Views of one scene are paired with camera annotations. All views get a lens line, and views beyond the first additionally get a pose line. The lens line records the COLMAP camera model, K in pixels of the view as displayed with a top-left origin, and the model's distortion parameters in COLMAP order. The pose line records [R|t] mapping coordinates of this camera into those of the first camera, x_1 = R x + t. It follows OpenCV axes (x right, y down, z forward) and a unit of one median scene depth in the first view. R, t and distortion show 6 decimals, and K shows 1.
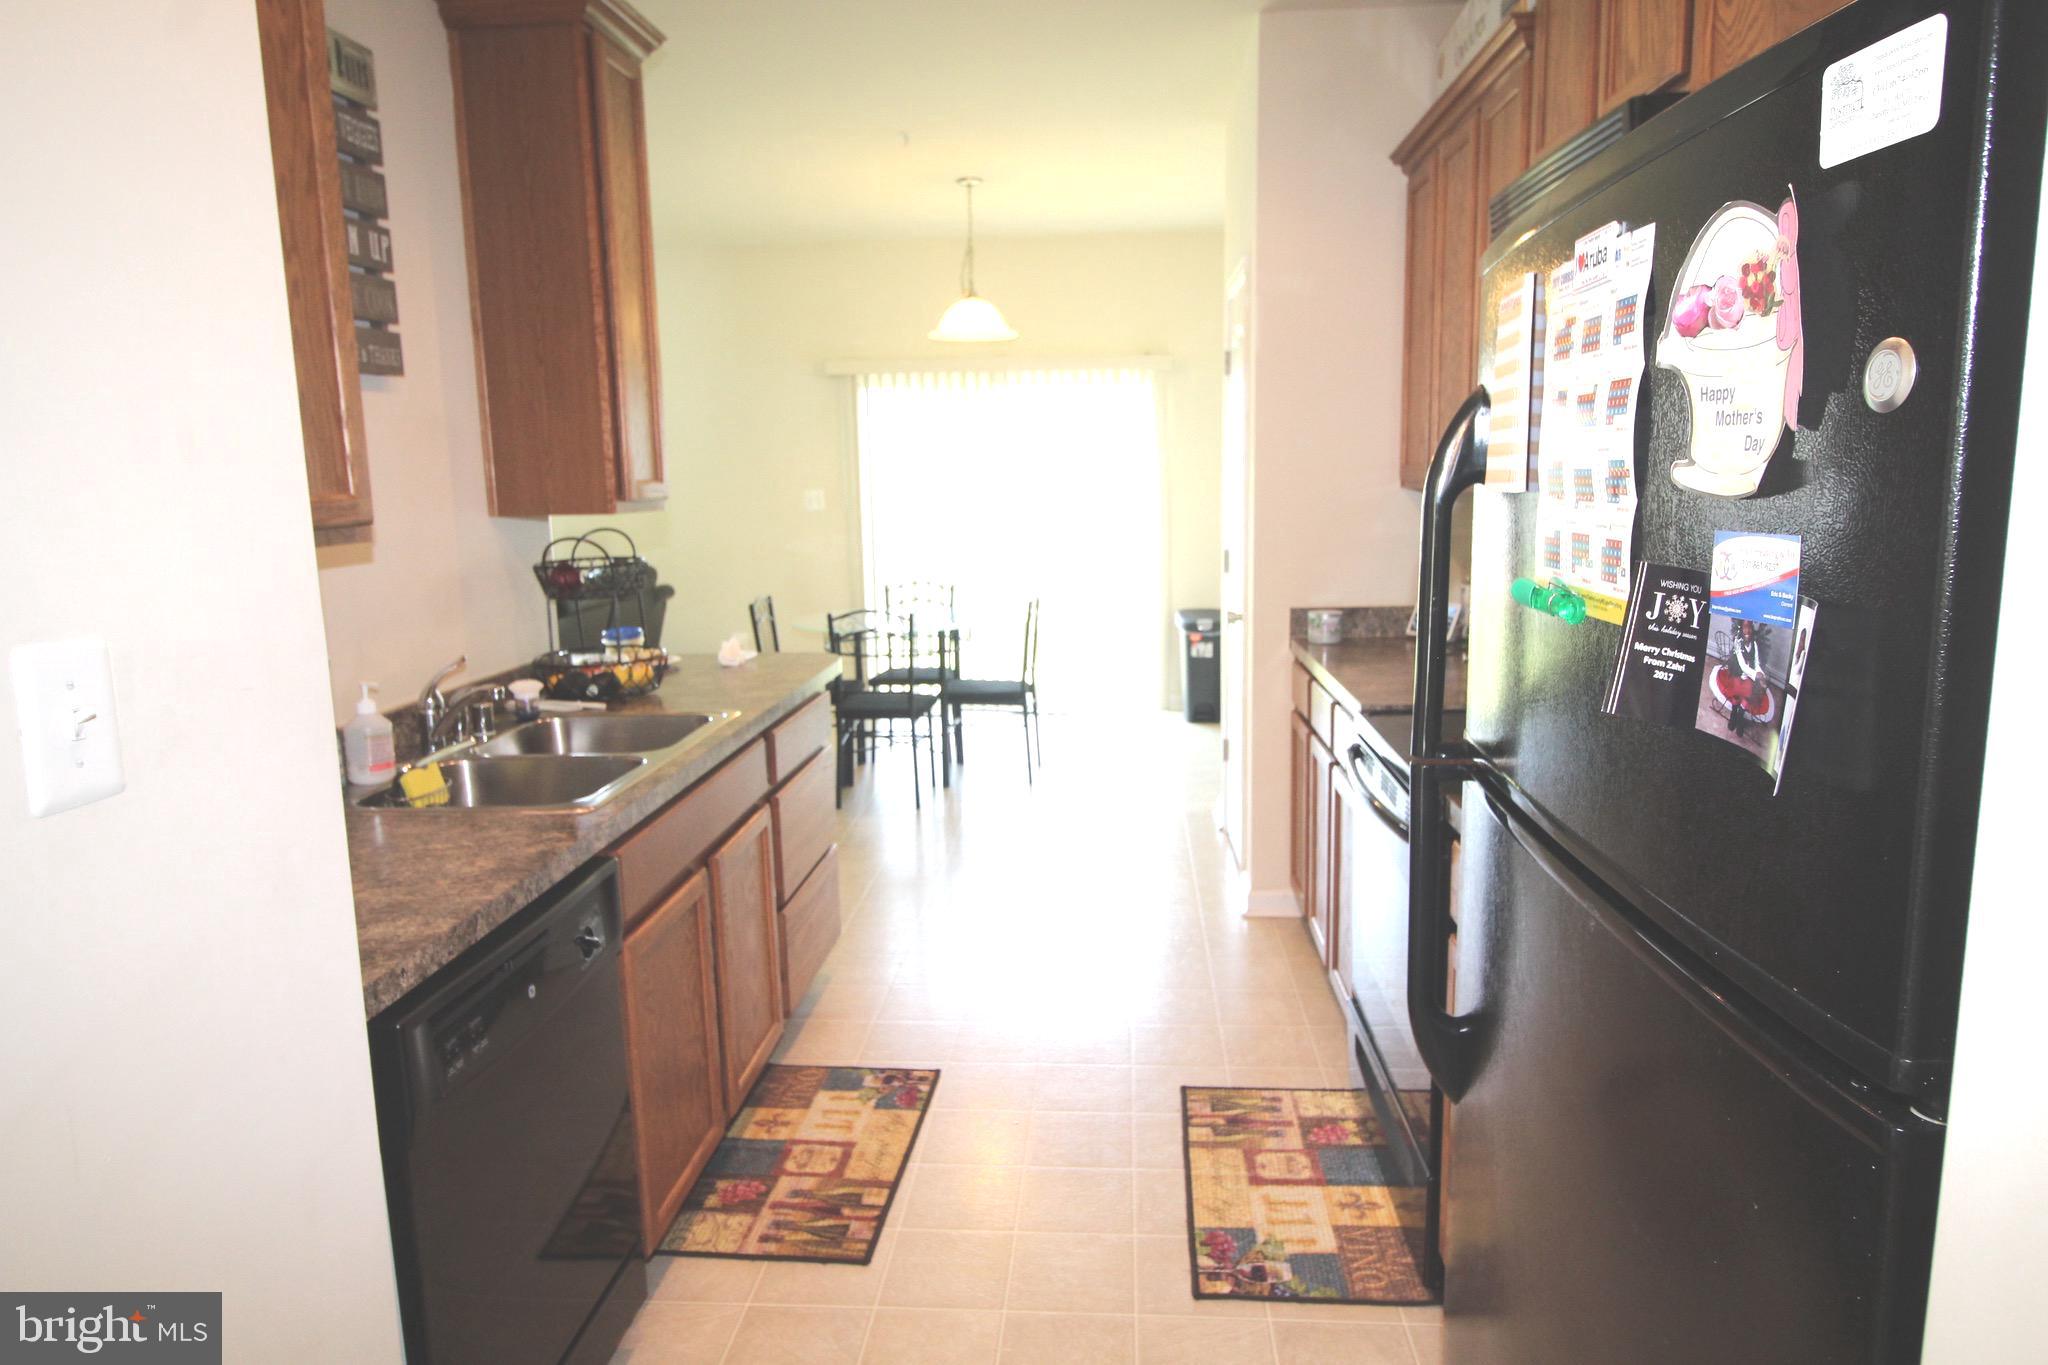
lens RADIAL K [[1238.0, 0, 1044.1], [0, 1238.0, 676.5], [0, 0, 1]] dist [0.005572, -0.012485]
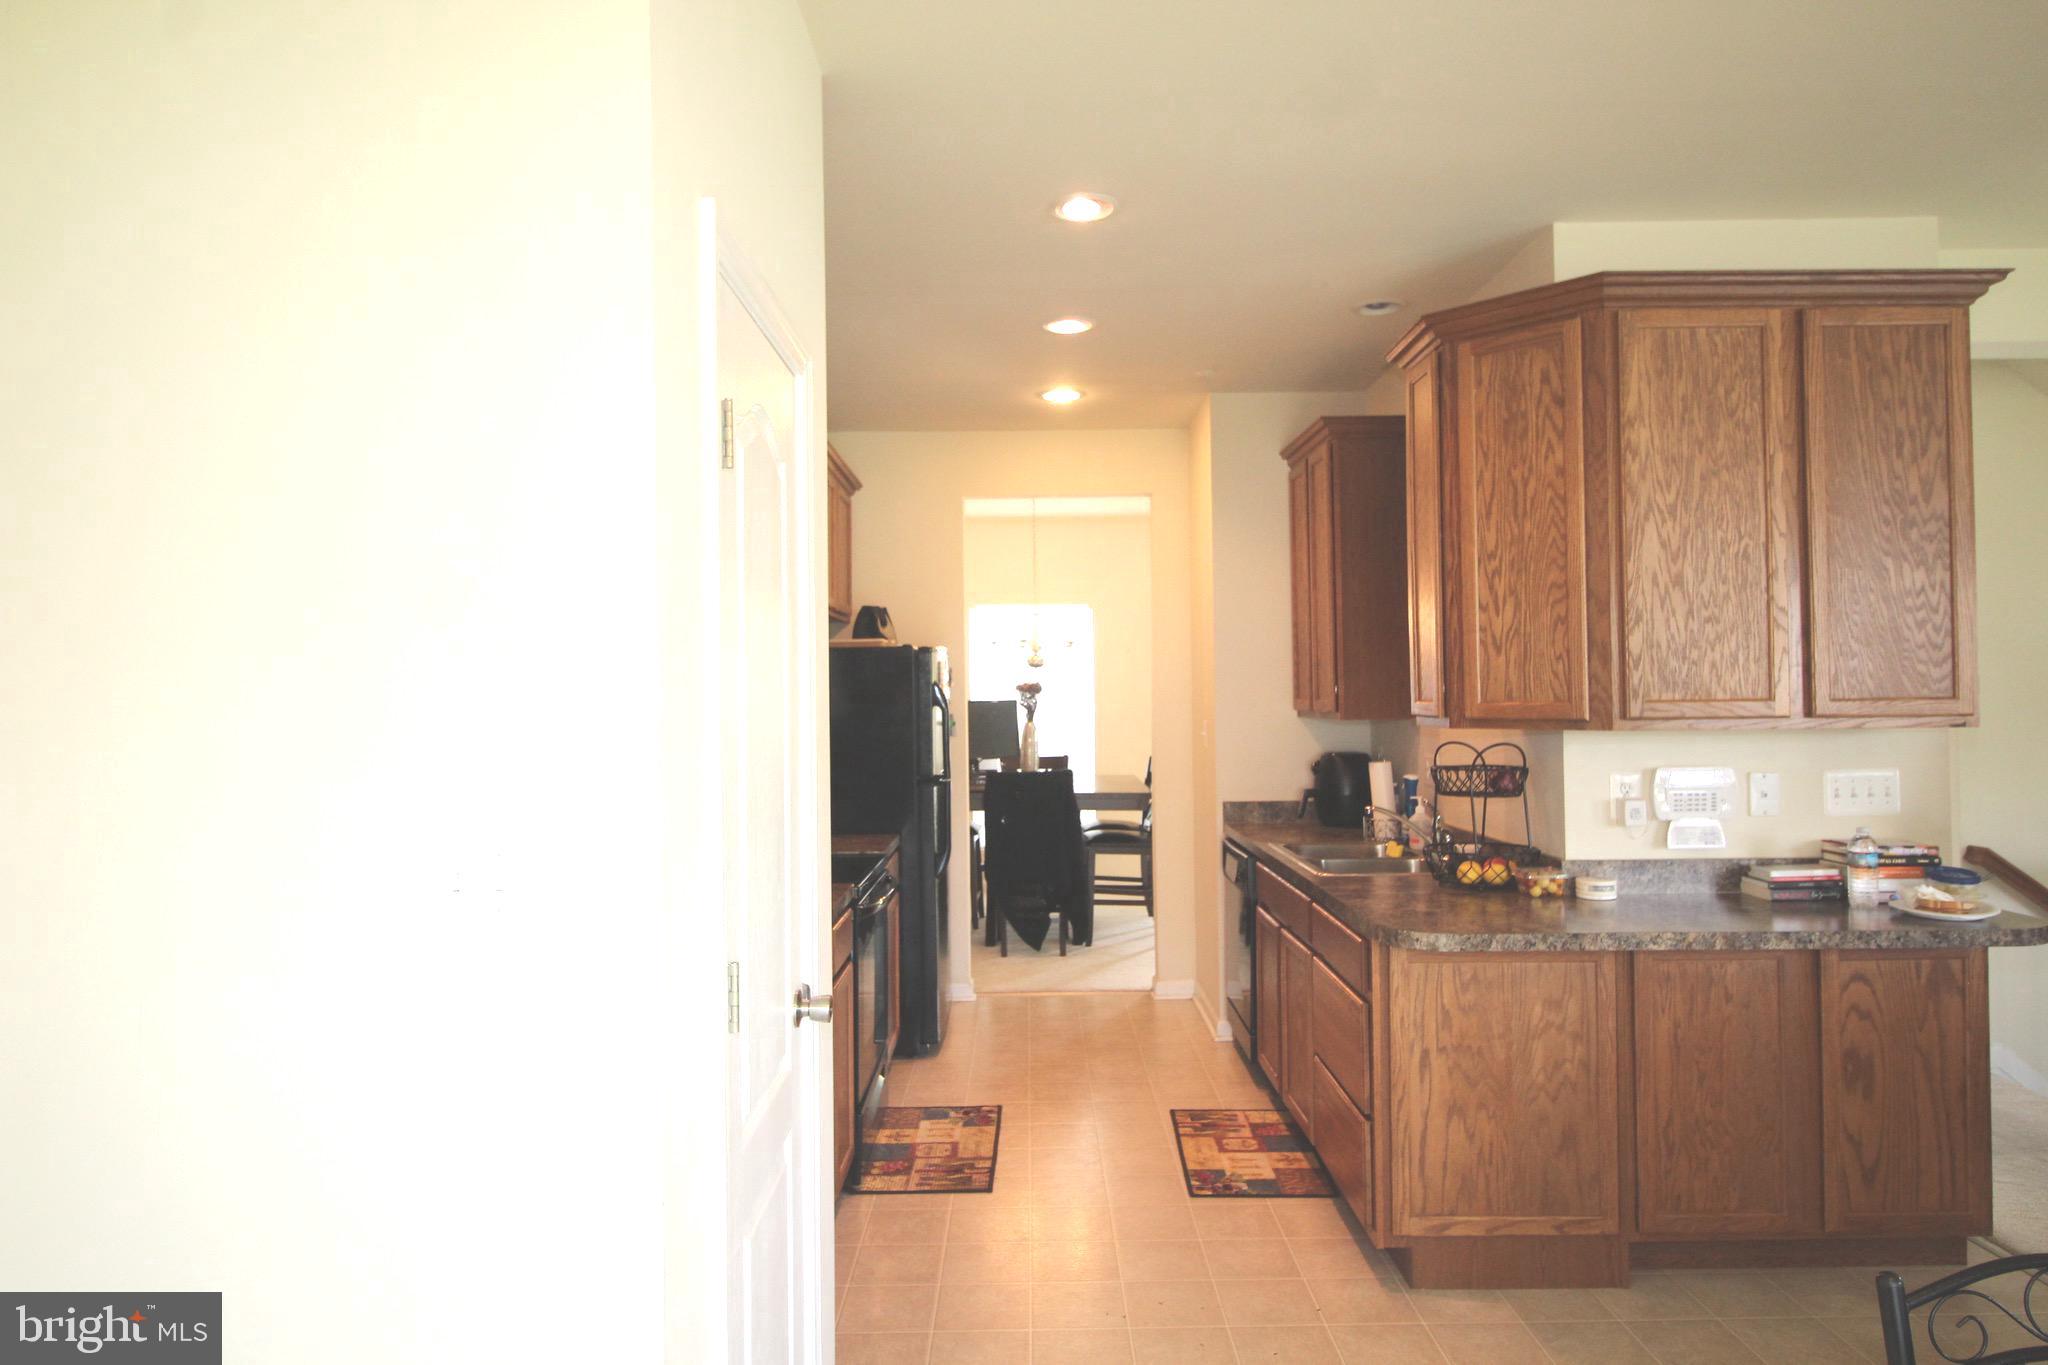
lens RADIAL K [[1238.0, 0, 1044.1], [0, 1238.0, 676.5], [0, 0, 1]] dist [0.005572, -0.012485]
pose [[-0.997311, 0.021916, -0.069937, 0.151136], [0.011195, 0.988599, 0.150153, -0.419402], [0.072430, 0.148967, -0.986186, 2.444878]]
